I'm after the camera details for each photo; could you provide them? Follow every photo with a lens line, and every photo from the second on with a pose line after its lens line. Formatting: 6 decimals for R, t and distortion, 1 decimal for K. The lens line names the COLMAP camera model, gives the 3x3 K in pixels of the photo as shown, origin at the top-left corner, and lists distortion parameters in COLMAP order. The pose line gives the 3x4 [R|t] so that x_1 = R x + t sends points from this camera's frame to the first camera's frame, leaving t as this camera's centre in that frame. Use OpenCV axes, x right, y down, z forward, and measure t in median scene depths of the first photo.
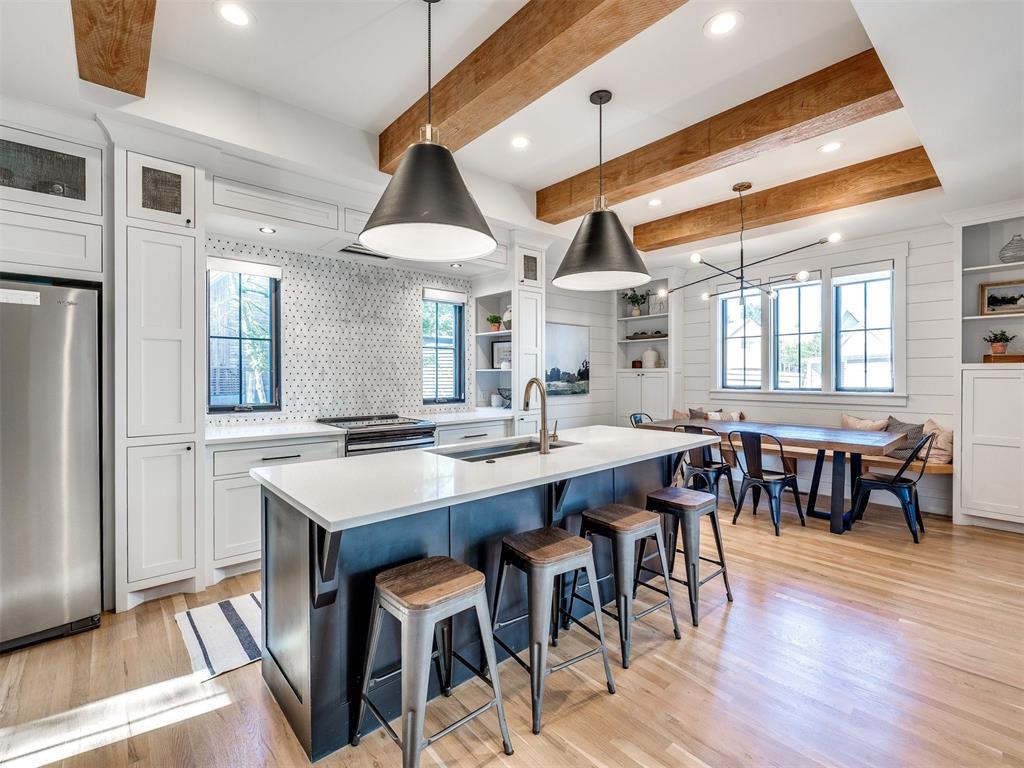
lens RADIAL K [[466.5, 0, 511.4], [0, 466.5, 381.0], [0, 0, 1]] dist [-0.008070, 0.001216]
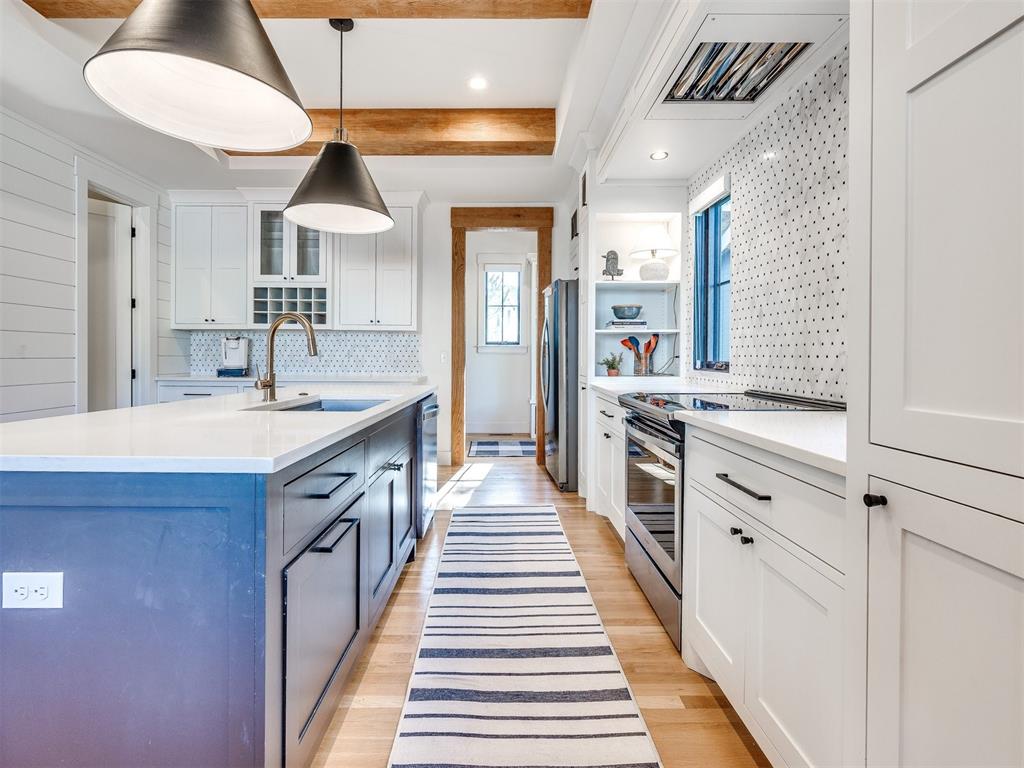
lens RADIAL K [[466.5, 0, 512.6], [0, 466.5, 365.0], [0, 0, 1]] dist [-0.008070, 0.001216]
pose [[-0.645214, 0.016812, -0.763817, 0.259201], [-0.004048, 0.999669, 0.025423, 0.033161], [0.763991, 0.019495, -0.644932, 1.134624]]
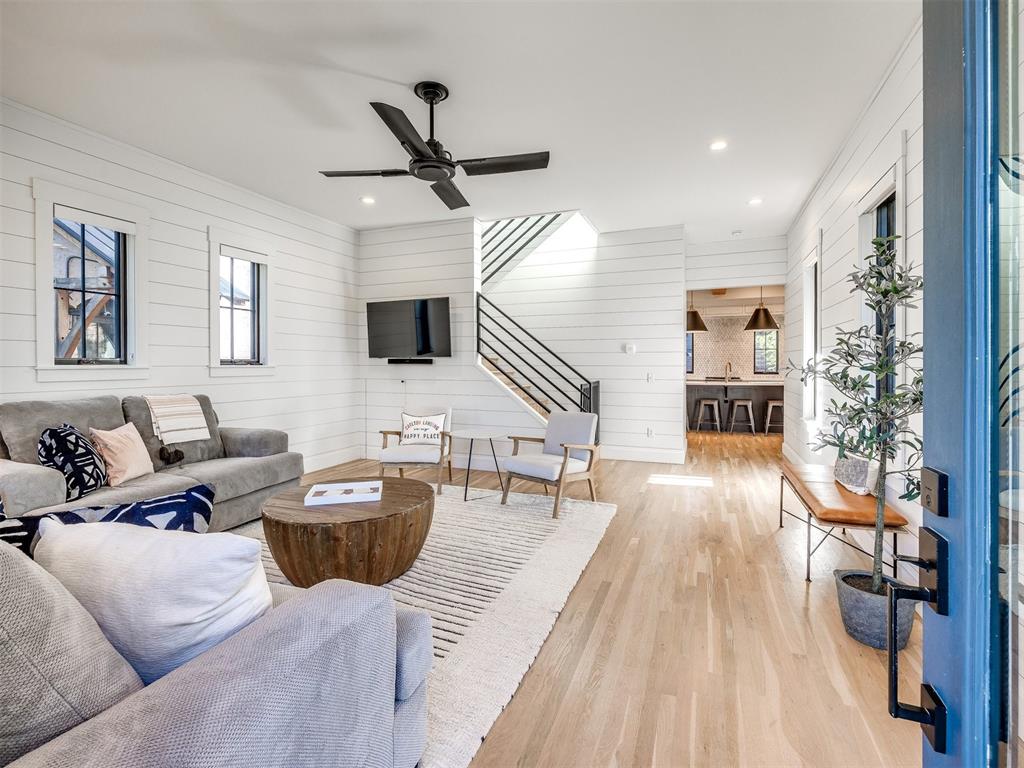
lens RADIAL K [[466.5, 0, 526.3], [0, 466.5, 370.9], [0, 0, 1]] dist [-0.008070, 0.001216]
pose [[0.463289, 0.017773, -0.886029, 1.550667], [-0.007674, 0.999842, 0.016044, 0.007021], [0.886174, -0.000634, 0.463352, -1.248747]]
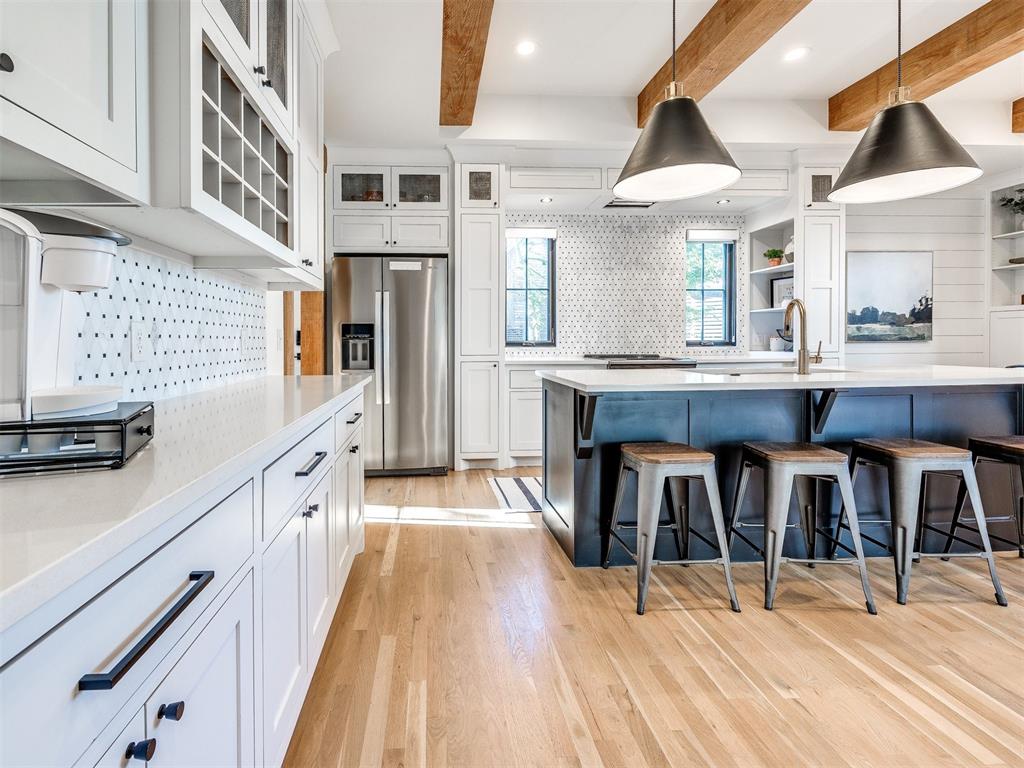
lens RADIAL K [[466.5, 0, 446.1], [0, 466.5, 343.2], [0, 0, 1]] dist [-0.008070, 0.001216]
pose [[0.771168, 0.006559, -0.636598, 0.058550], [-0.002991, 0.999973, 0.006679, 0.044943], [0.636625, -0.003247, 0.771167, -0.120149]]
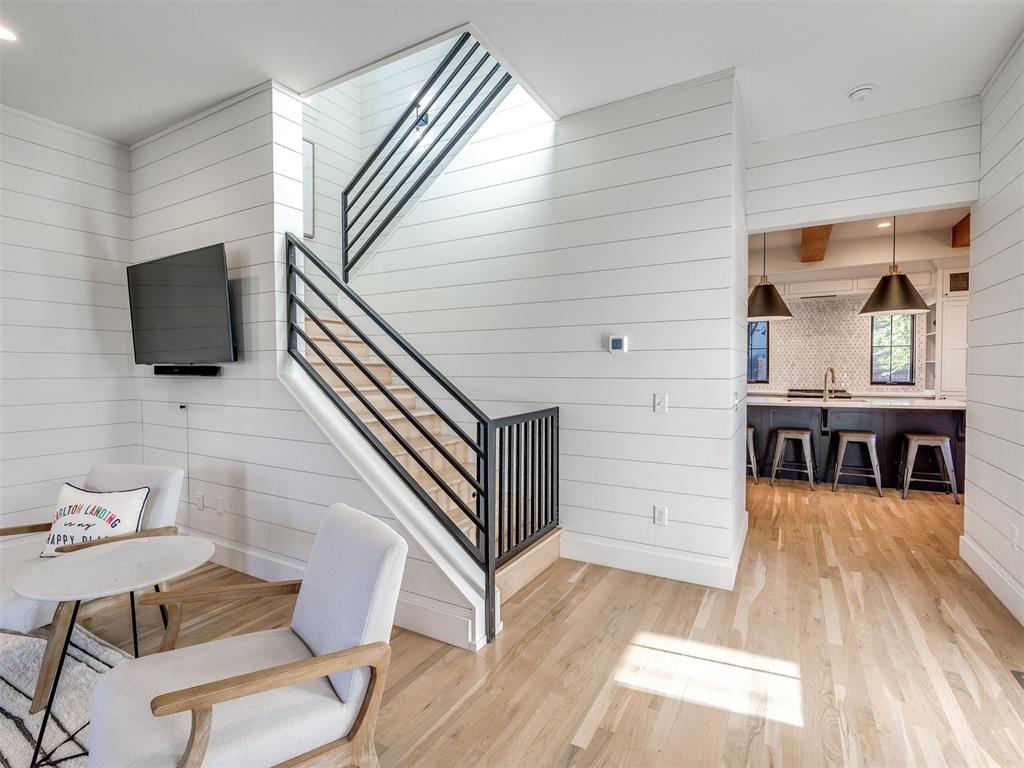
lens RADIAL K [[466.5, 0, 496.9], [0, 466.5, 379.2], [0, 0, 1]] dist [-0.008070, 0.001216]
pose [[0.282446, 0.026779, -0.958909, 1.044906], [-0.004340, 0.999636, 0.026638, -0.003811], [0.959273, -0.003362, 0.282459, -0.665375]]
